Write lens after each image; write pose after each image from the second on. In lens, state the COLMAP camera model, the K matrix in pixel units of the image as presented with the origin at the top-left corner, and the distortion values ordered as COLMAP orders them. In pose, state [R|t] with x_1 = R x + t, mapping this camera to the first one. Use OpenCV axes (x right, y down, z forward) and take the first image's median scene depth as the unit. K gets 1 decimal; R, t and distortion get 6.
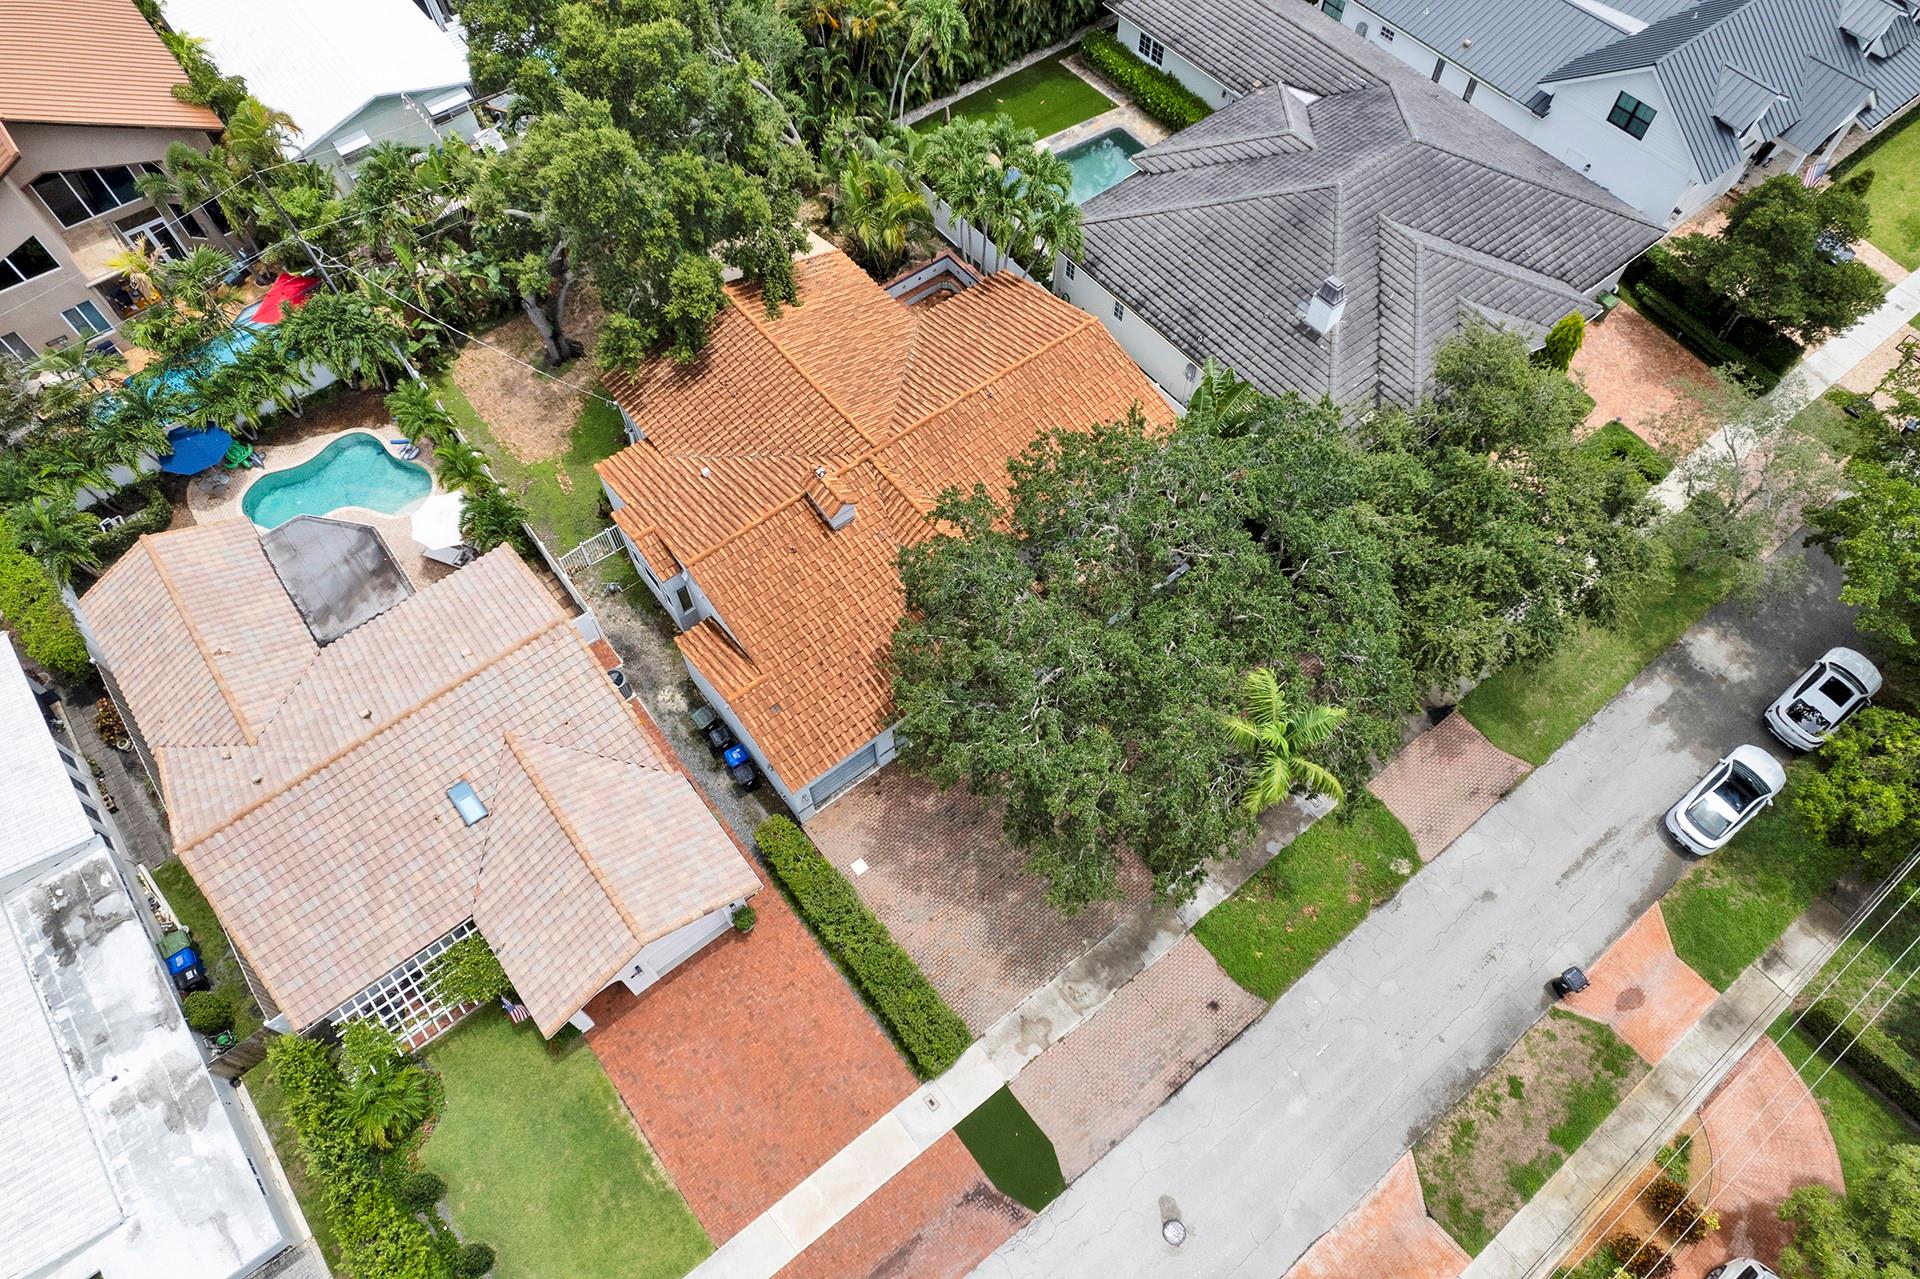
lens RADIAL K [[1231.9, 0, 950.4], [0, 1231.9, 637.1], [0, 0, 1]] dist [-0.061018, 0.060693]
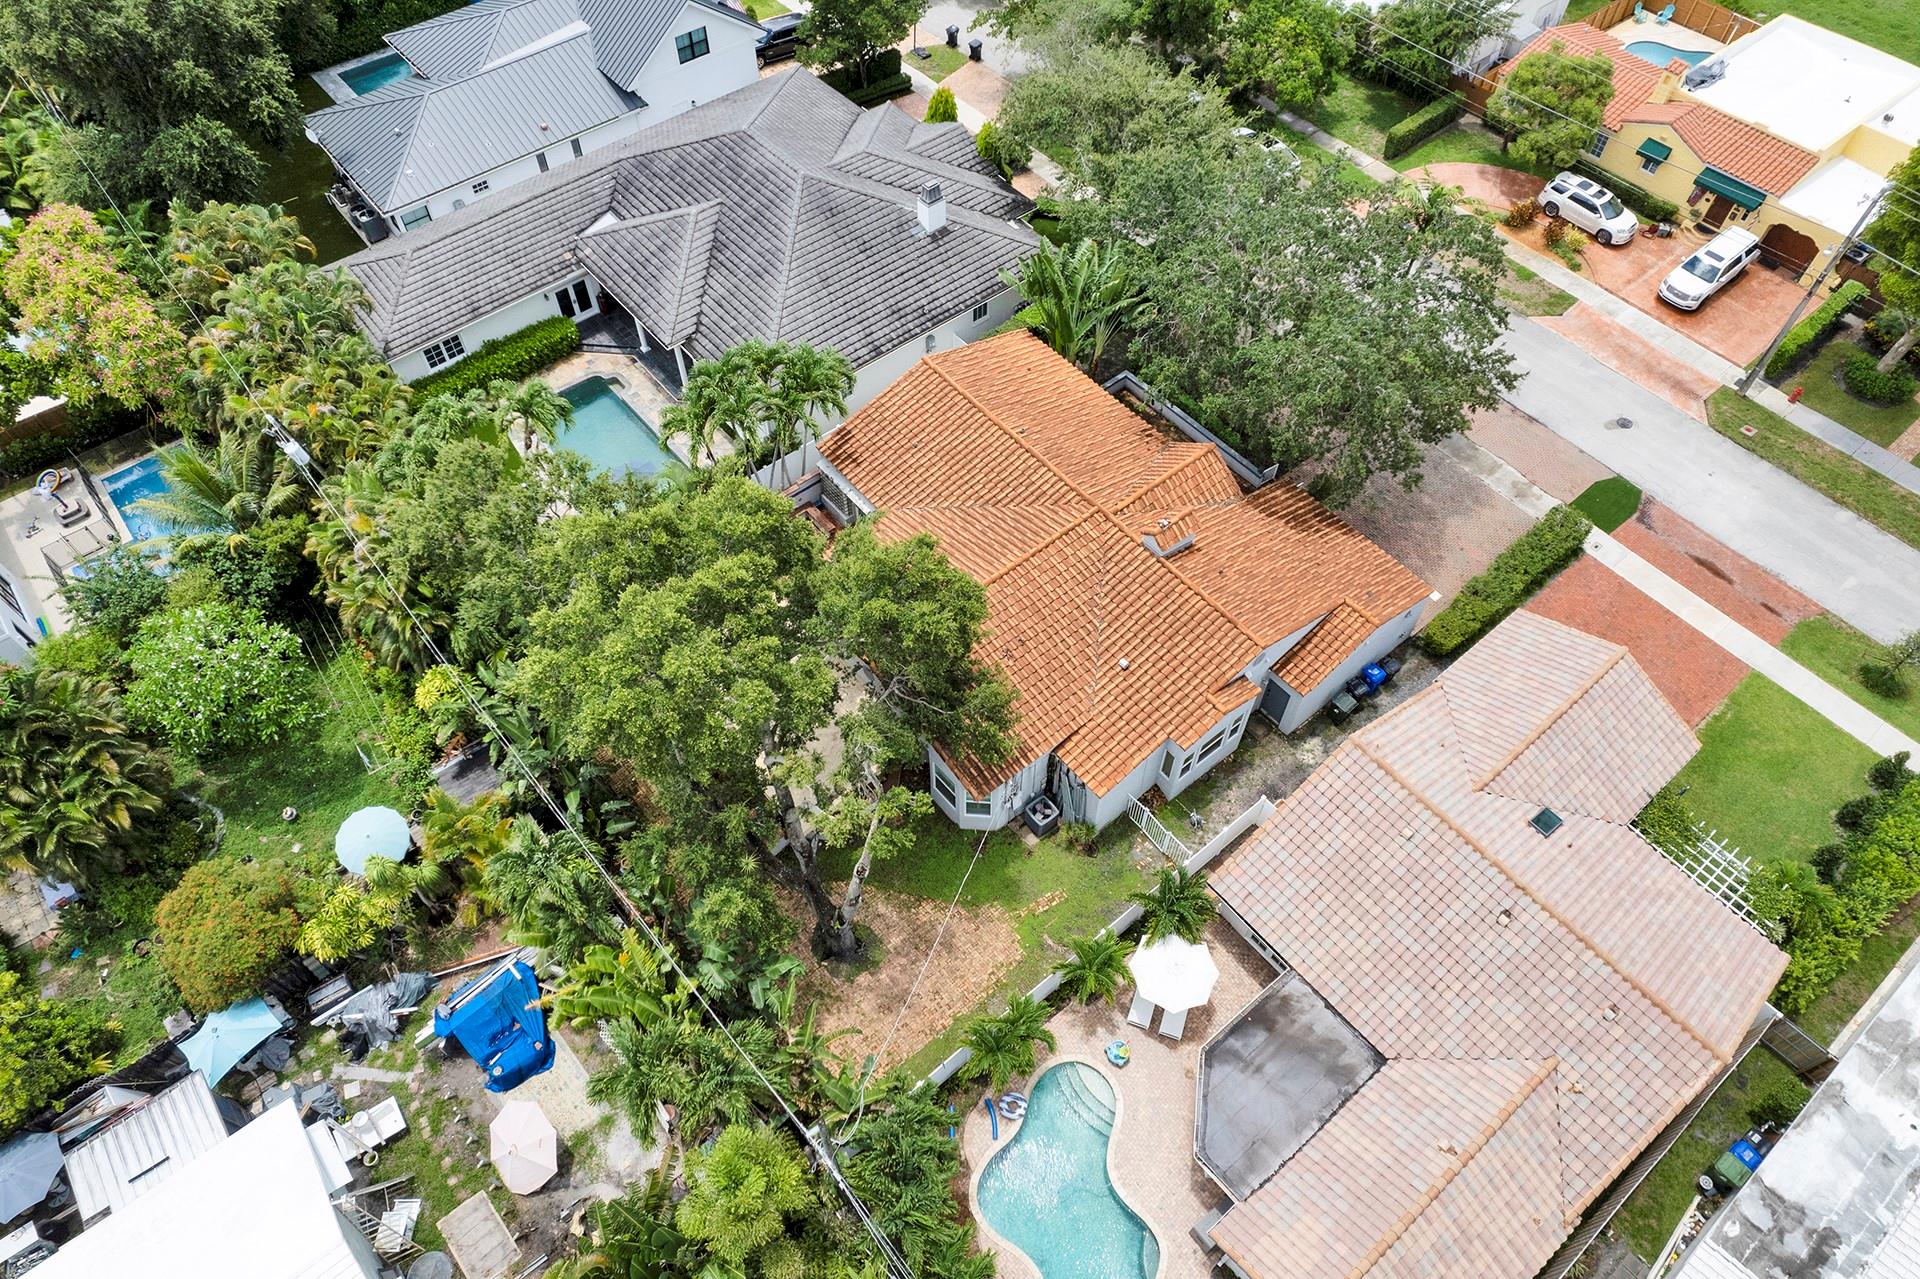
lens RADIAL K [[1231.9, 0, 960.0], [0, 1231.9, 640.7], [0, 0, 1]] dist [-0.061018, 0.060693]
pose [[-0.026574, -0.808315, 0.588151, -0.804455], [0.860643, 0.280795, 0.424792, -0.707999], [-0.508516, 0.517476, 0.688208, 0.448005]]
